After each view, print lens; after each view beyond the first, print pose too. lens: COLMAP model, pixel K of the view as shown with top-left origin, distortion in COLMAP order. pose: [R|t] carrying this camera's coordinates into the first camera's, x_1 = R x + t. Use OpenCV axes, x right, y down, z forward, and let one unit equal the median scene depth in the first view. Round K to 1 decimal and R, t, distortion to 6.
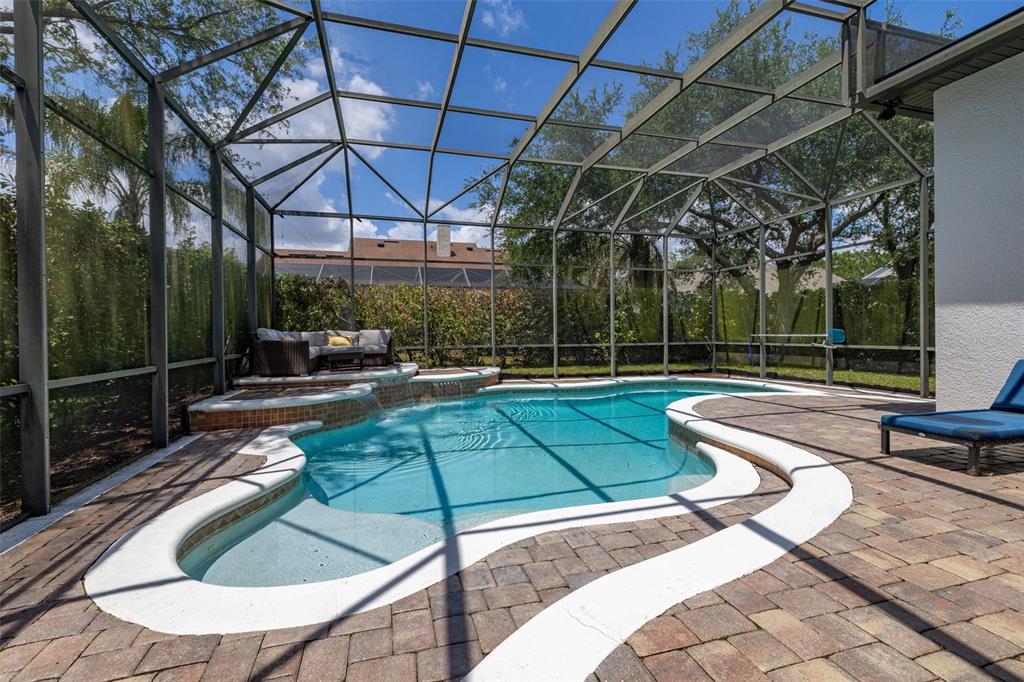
lens RADIAL K [[478.2, 0, 530.5], [0, 478.2, 334.2], [0, 0, 1]] dist [-0.000499, 0.001029]
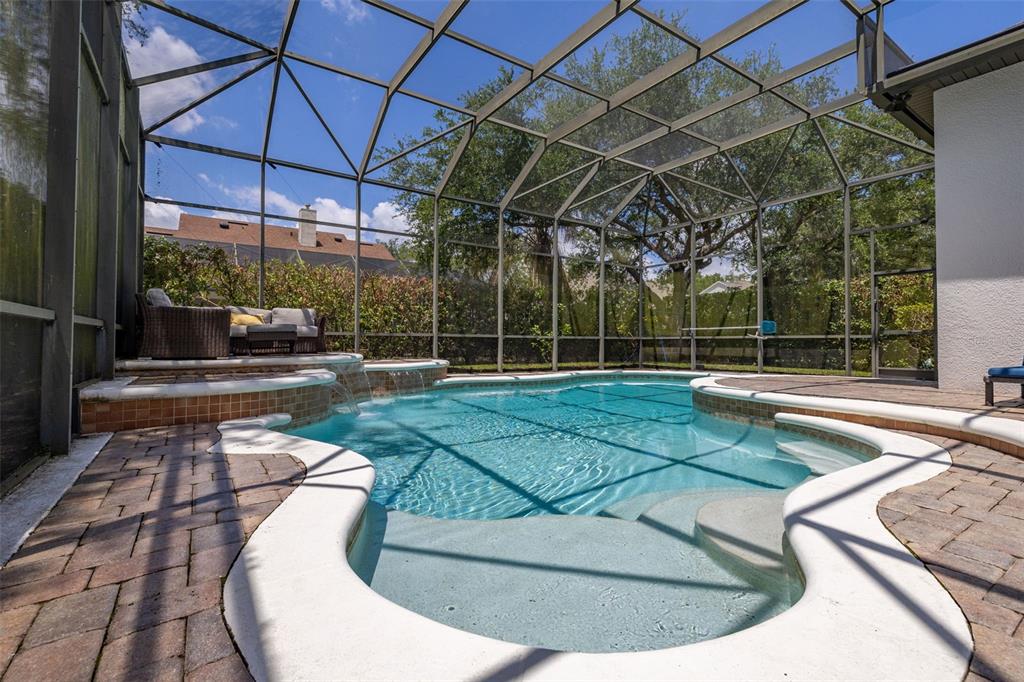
lens RADIAL K [[478.2, 0, 512.5], [0, 478.2, 339.3], [0, 0, 1]] dist [-0.000499, 0.001029]
pose [[0.944945, 0.015865, 0.326844, -0.300294], [-0.006814, 0.999561, -0.028817, 0.075175], [-0.327158, 0.025003, 0.944639, 0.189548]]
